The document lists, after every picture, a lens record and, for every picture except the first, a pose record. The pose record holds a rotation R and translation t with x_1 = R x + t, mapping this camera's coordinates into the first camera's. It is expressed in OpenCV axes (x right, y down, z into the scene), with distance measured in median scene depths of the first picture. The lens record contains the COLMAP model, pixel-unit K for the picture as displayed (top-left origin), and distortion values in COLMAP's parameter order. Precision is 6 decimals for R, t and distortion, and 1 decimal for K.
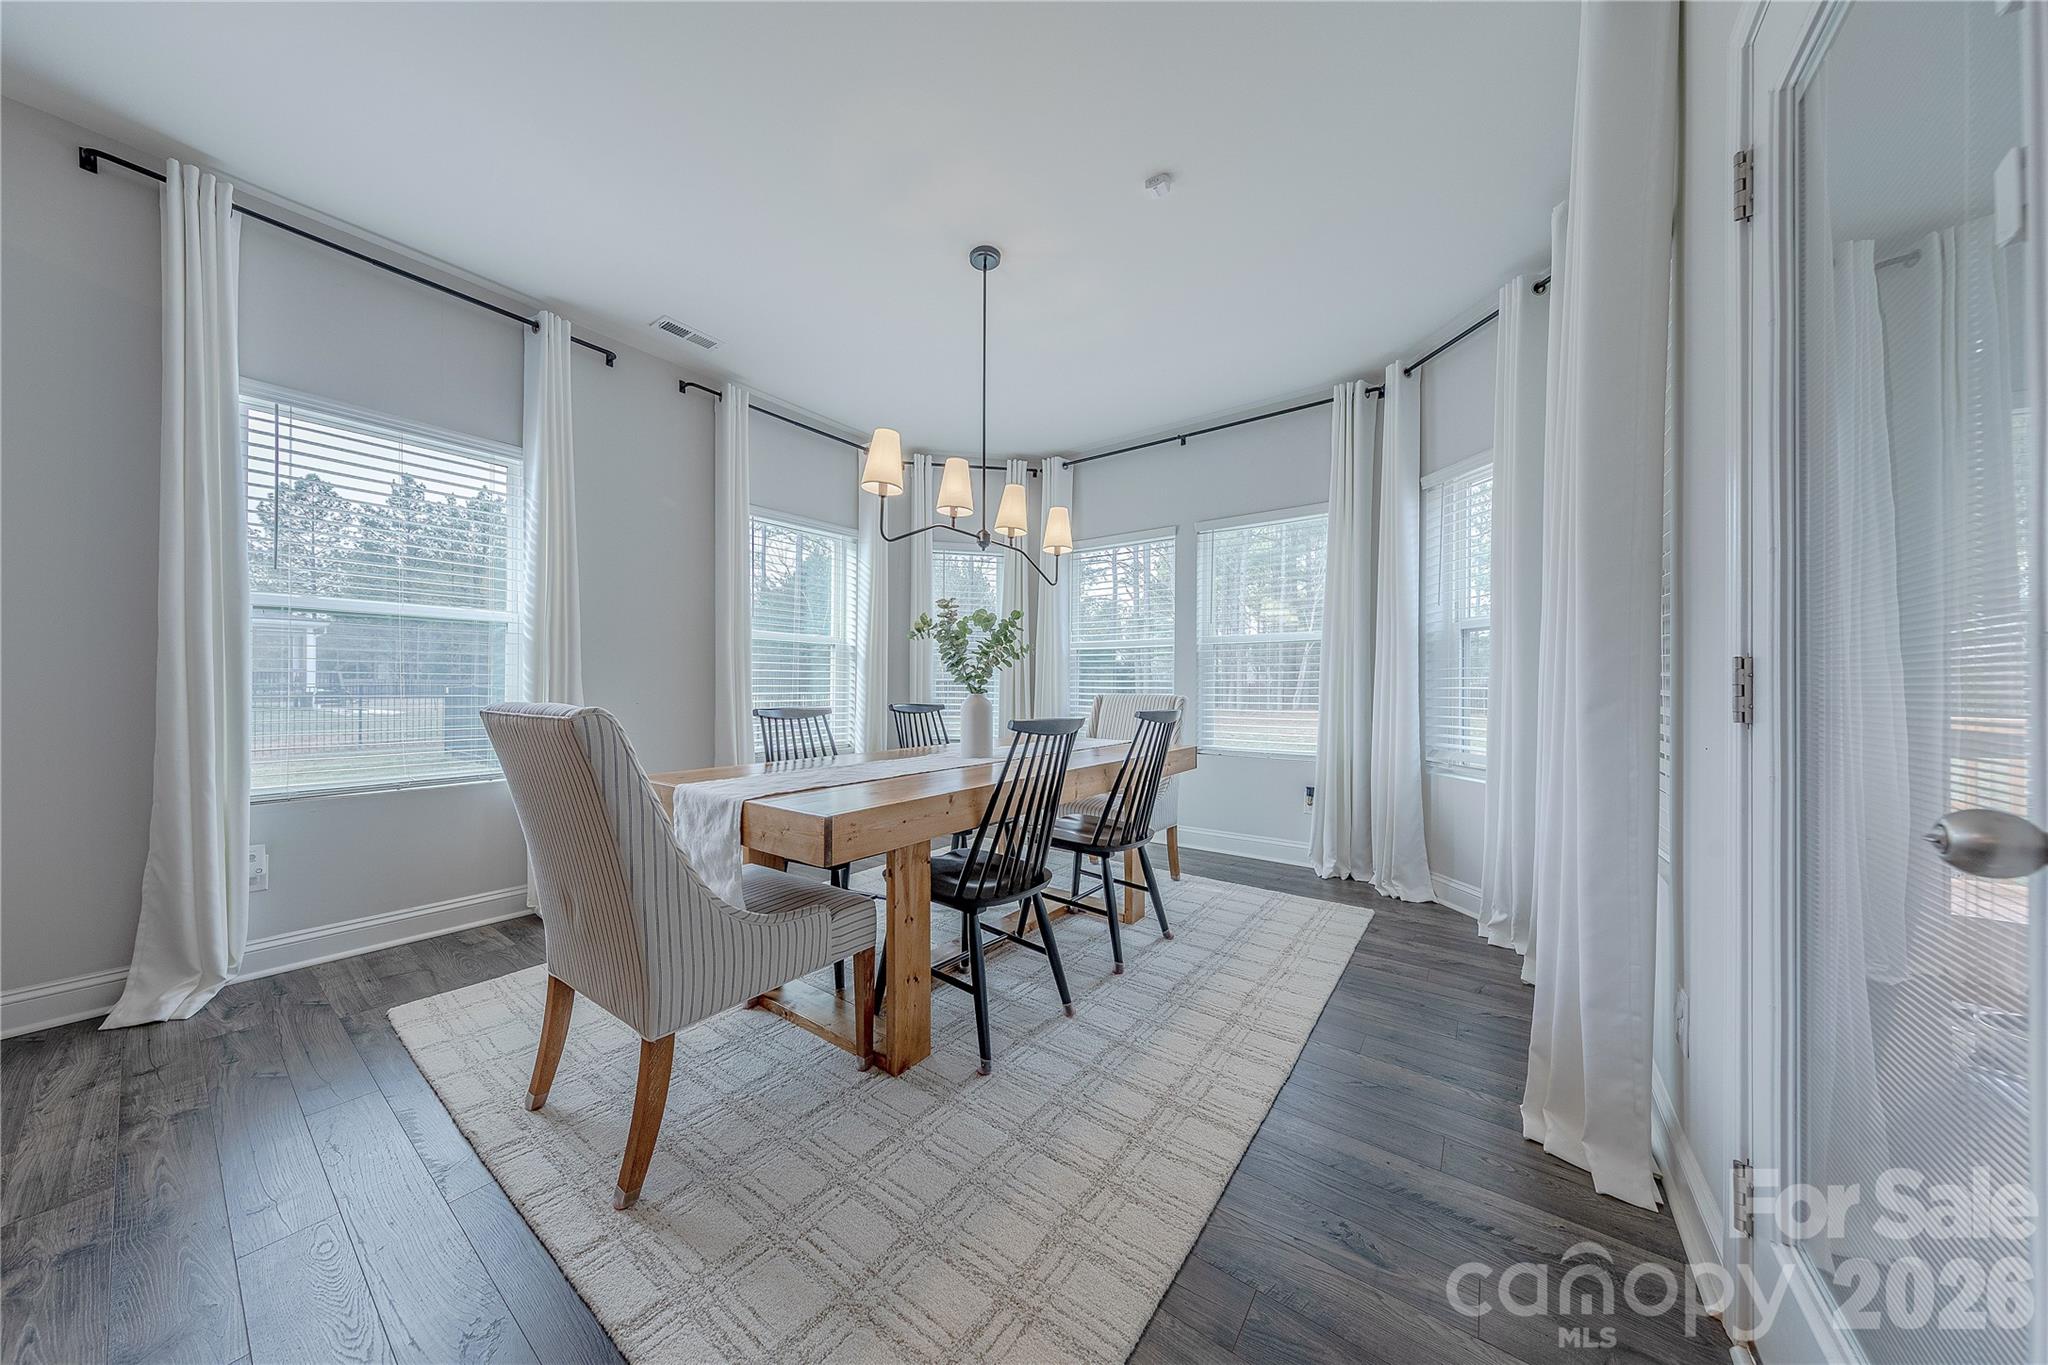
lens RADIAL K [[643.4, 0, 1014.9], [0, 643.4, 683.1], [0, 0, 1]] dist [0.006581, -0.000022]
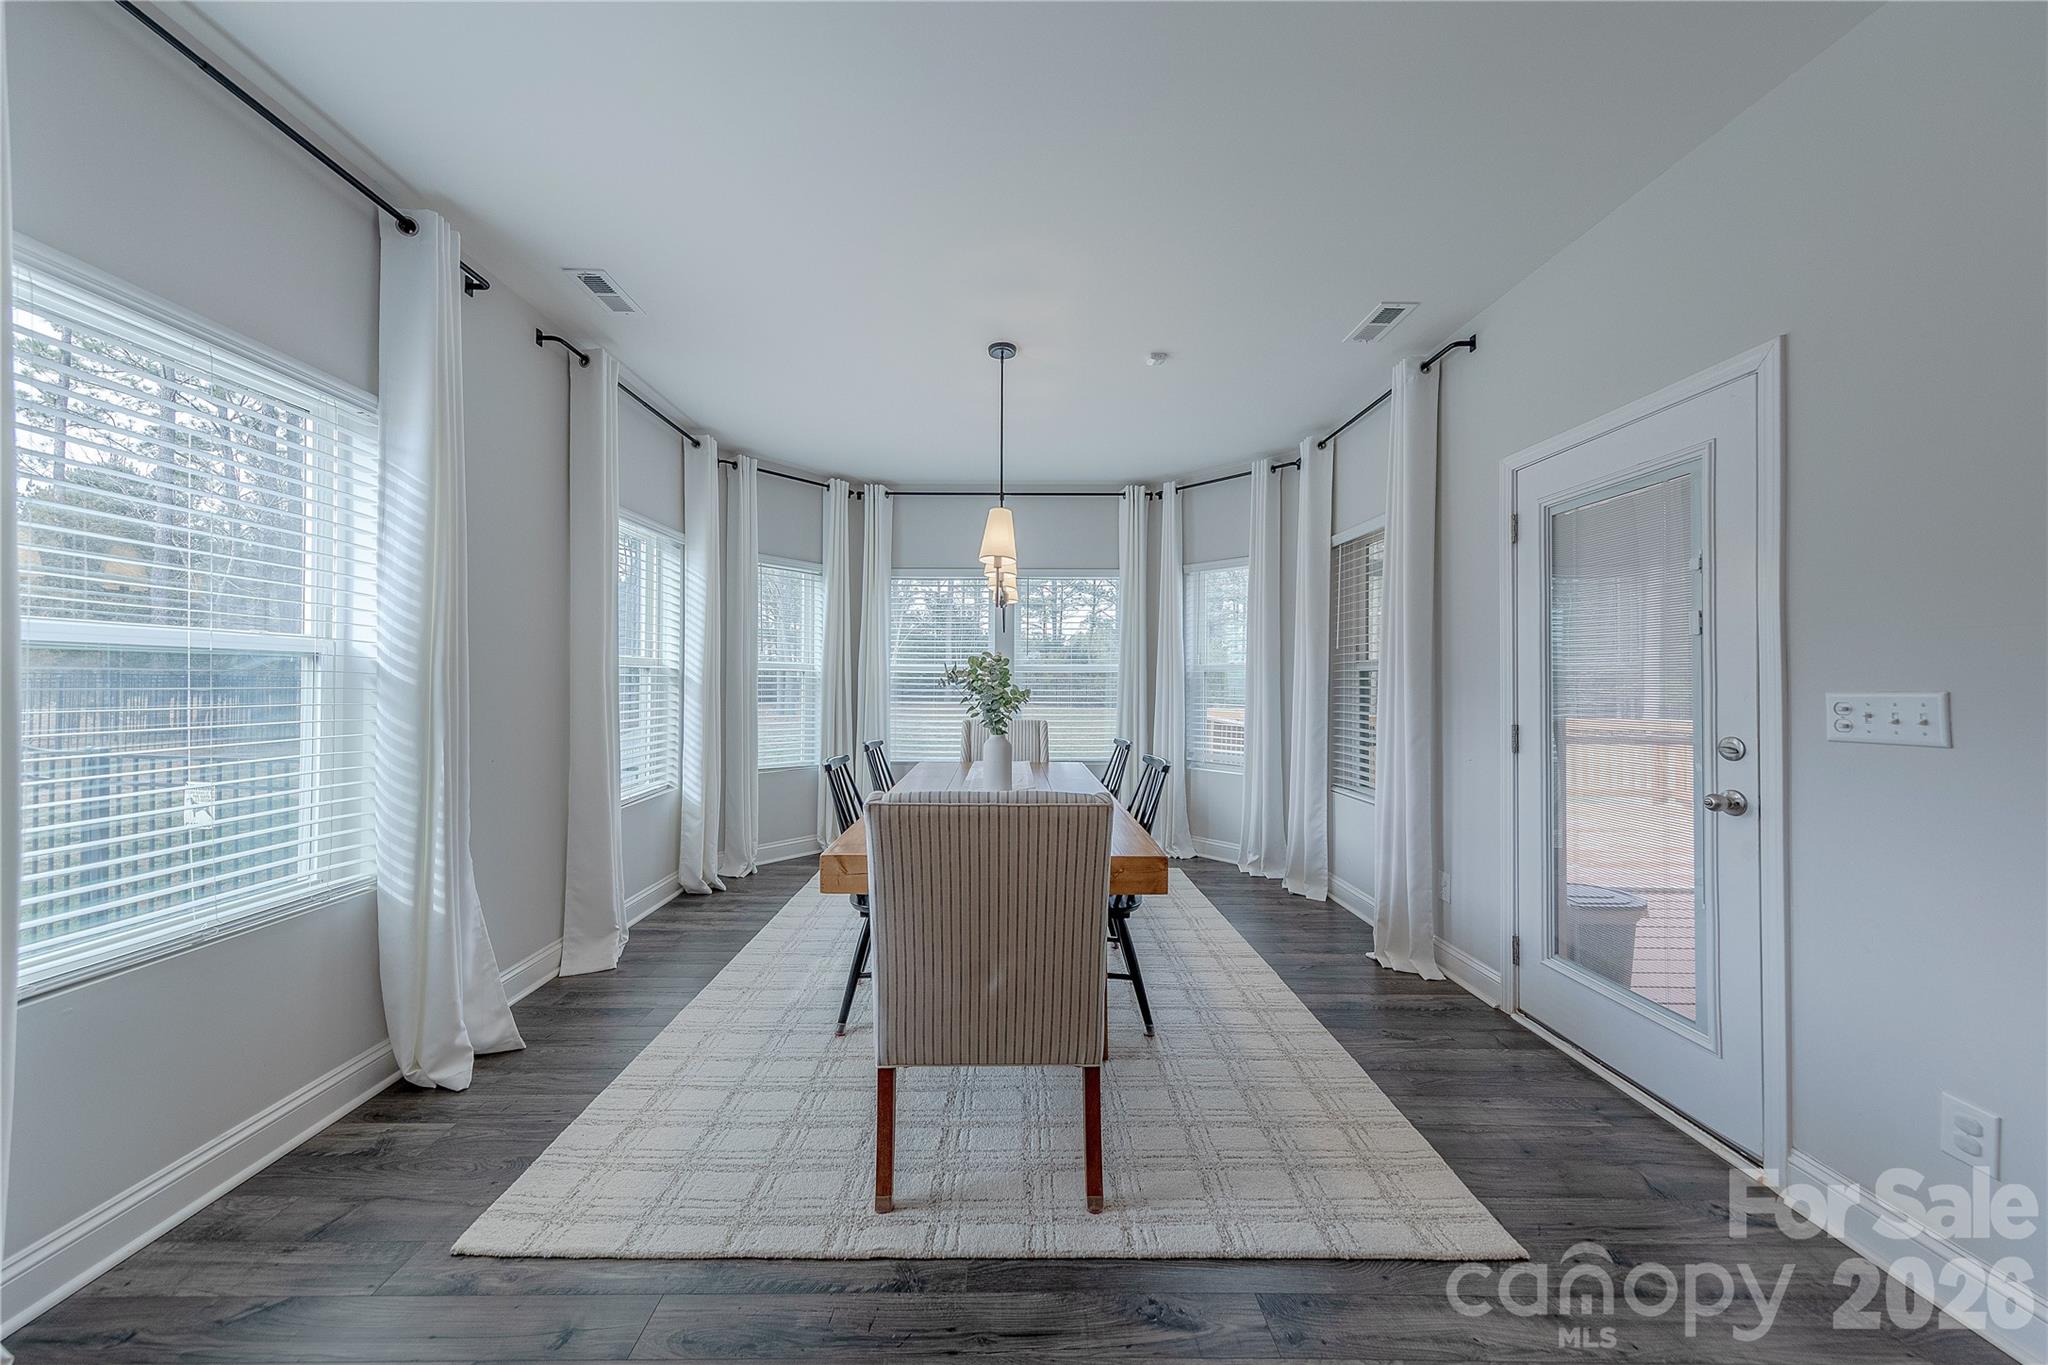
lens RADIAL K [[662.6, 0, 1008.2], [0, 662.6, 673.5], [0, 0, 1]] dist [0.001685, 0.000075]
pose [[0.798980, 0.004672, 0.601339, -0.701741], [-0.002830, 0.999988, -0.004009, -0.081129], [-0.601350, 0.001501, 0.798984, 0.059246]]
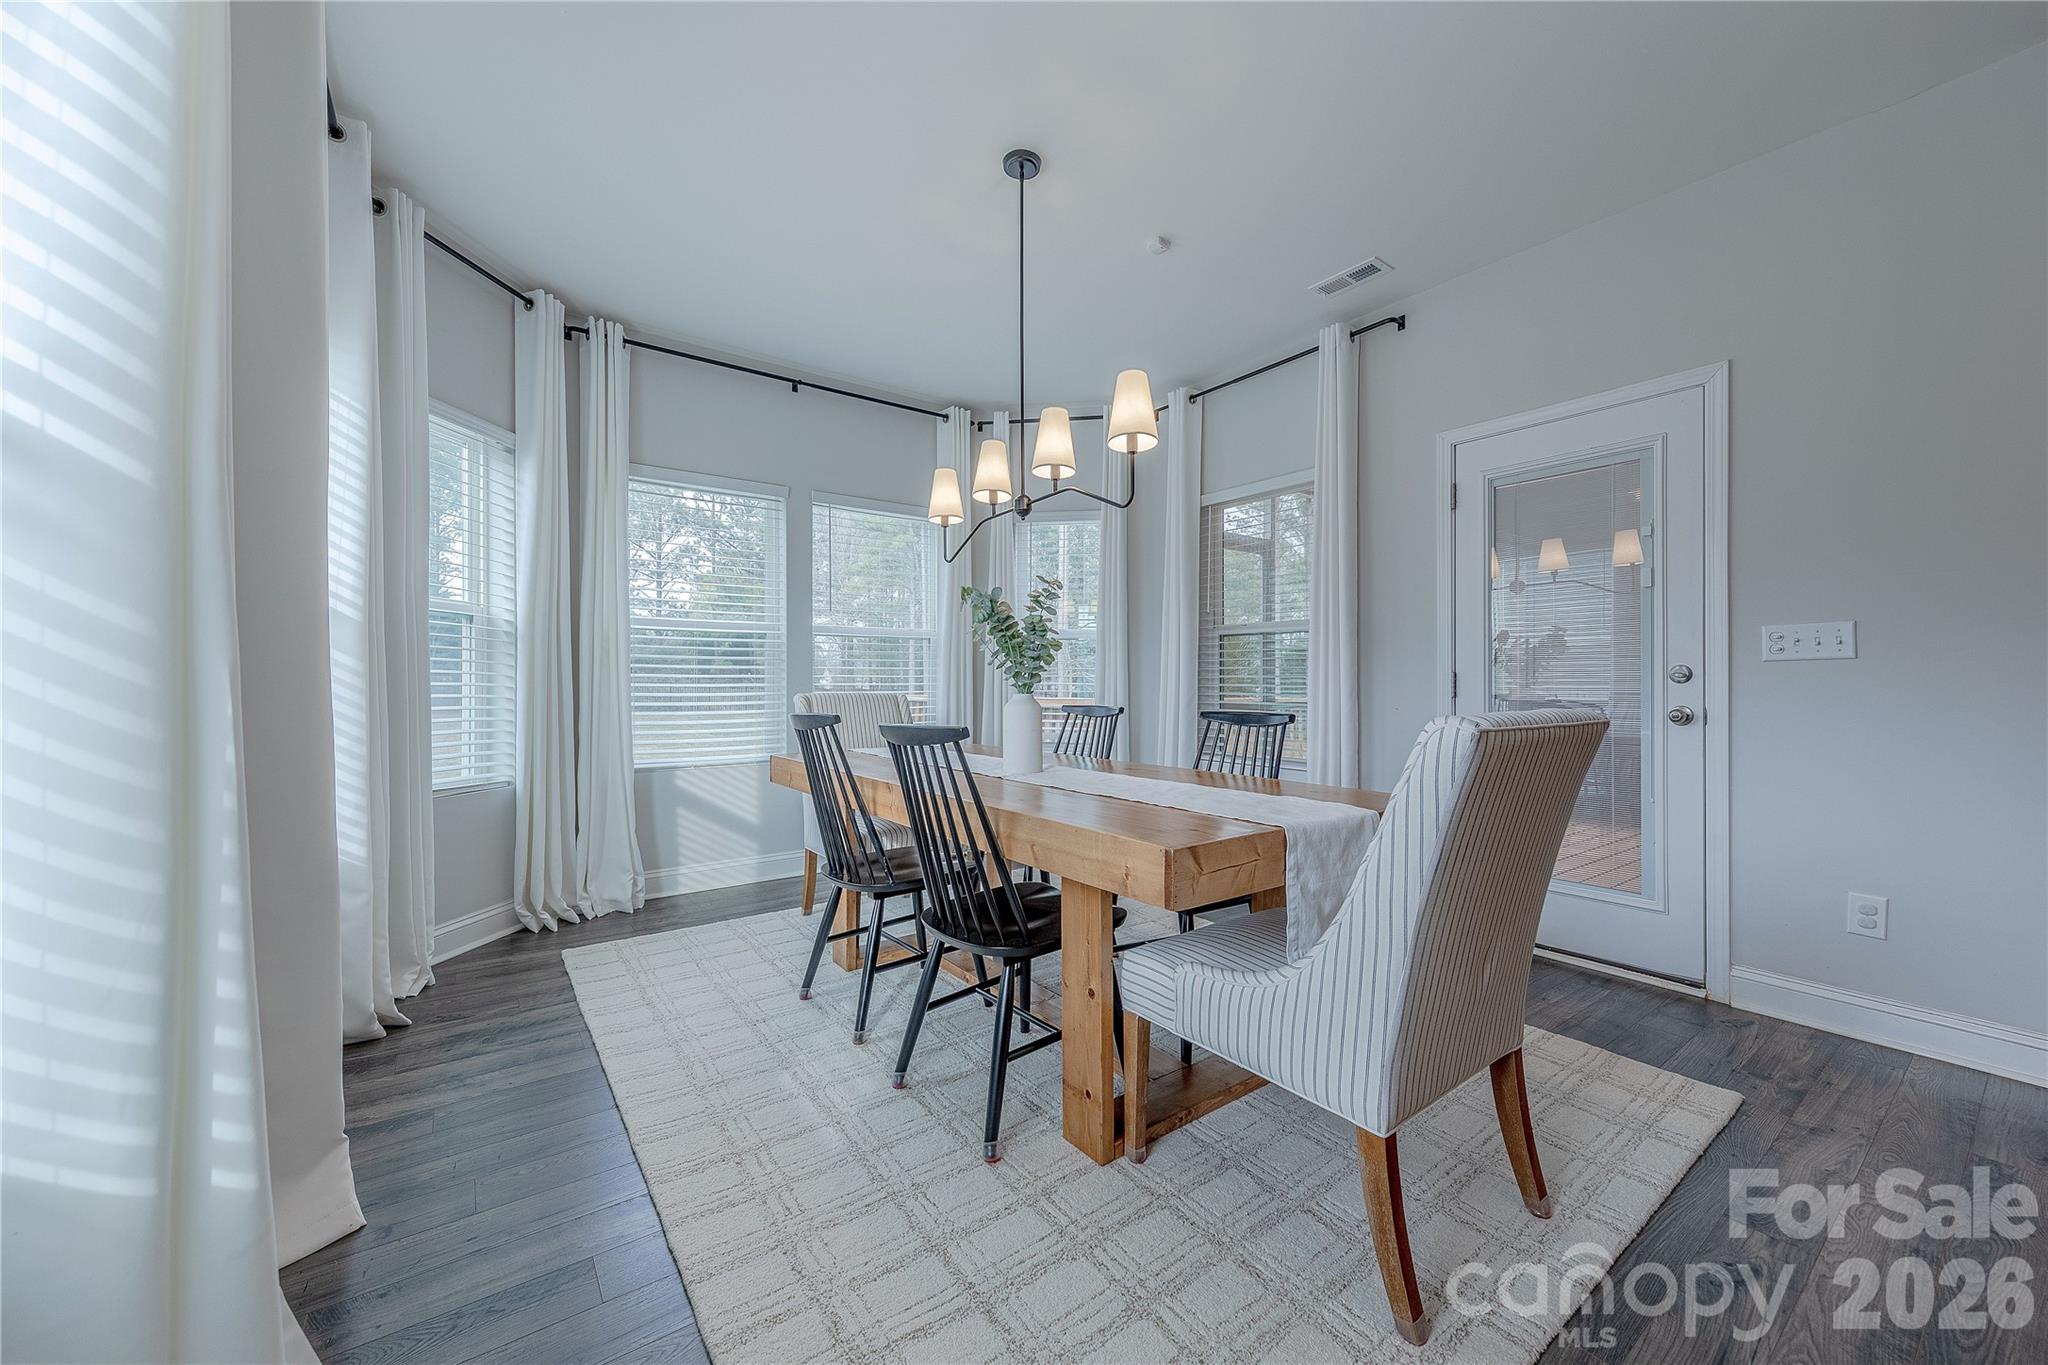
lens RADIAL K [[775.0, 0, 1009.2], [0, 775.0, 679.8], [0, 0, 1]] dist [0.000681, -0.000087]
pose [[0.306861, -0.001936, 0.951753, -0.946550], [-0.002498, 0.999993, 0.002840, -0.004009], [-0.951751, -0.003249, 0.306854, 0.675982]]
